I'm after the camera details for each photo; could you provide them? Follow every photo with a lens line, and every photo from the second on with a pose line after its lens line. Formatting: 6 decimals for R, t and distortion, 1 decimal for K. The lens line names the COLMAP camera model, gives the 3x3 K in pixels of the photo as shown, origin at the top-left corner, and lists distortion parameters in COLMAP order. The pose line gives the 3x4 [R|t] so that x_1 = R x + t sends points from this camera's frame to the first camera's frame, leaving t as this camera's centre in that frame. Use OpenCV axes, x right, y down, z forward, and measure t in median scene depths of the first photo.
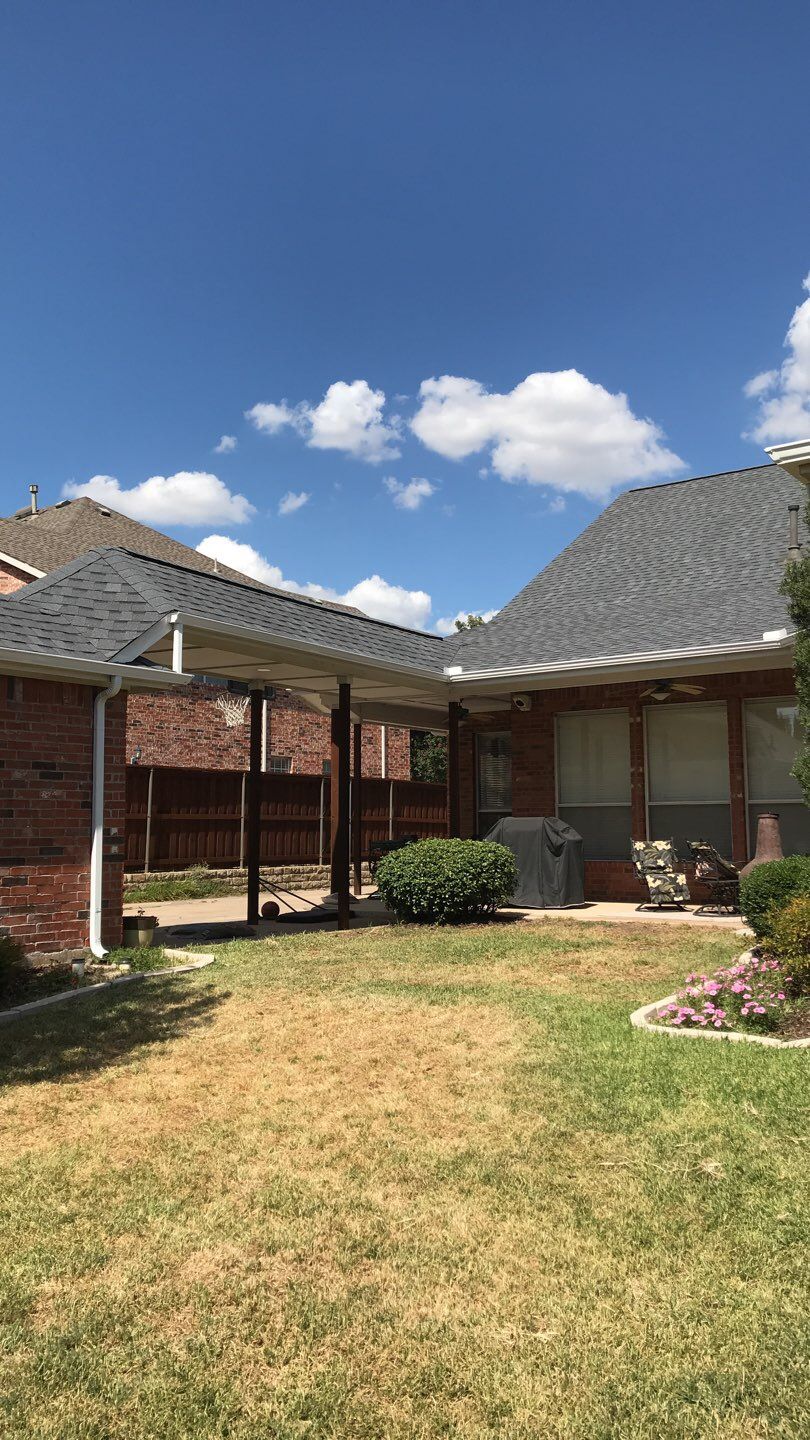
lens RADIAL K [[1182.0, 0, 405.0], [0, 1182.0, 720.0], [0, 0, 1]] dist [0.130342, -0.000647]
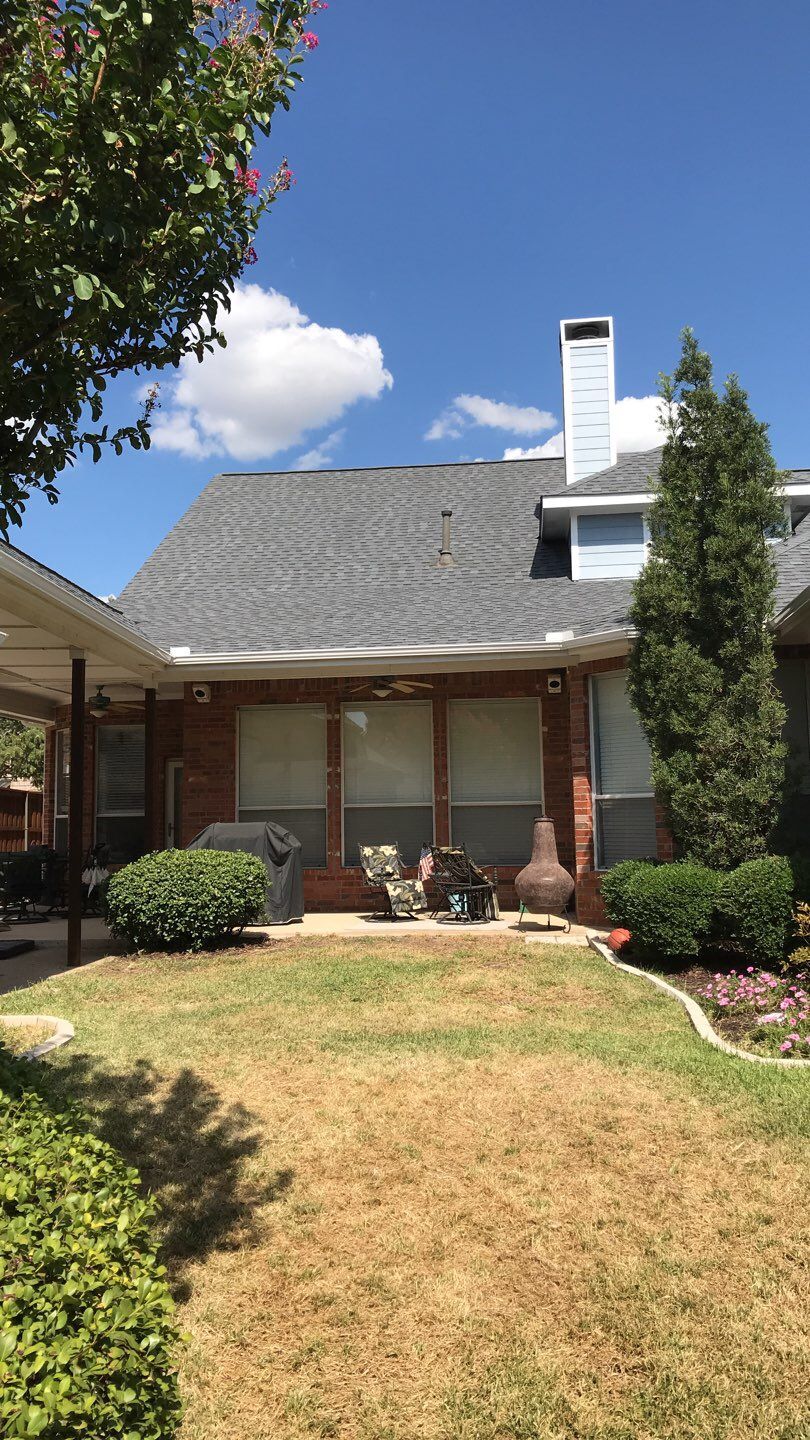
lens RADIAL K [[1182.0, 0, 405.0], [0, 1182.0, 720.0], [0, 0, 1]] dist [0.130342, -0.000647]
pose [[0.869731, 0.034950, 0.492288, -0.230595], [-0.035051, 0.999345, -0.009024, 0.009293], [-0.492280, -0.009406, 0.870386, 0.170871]]
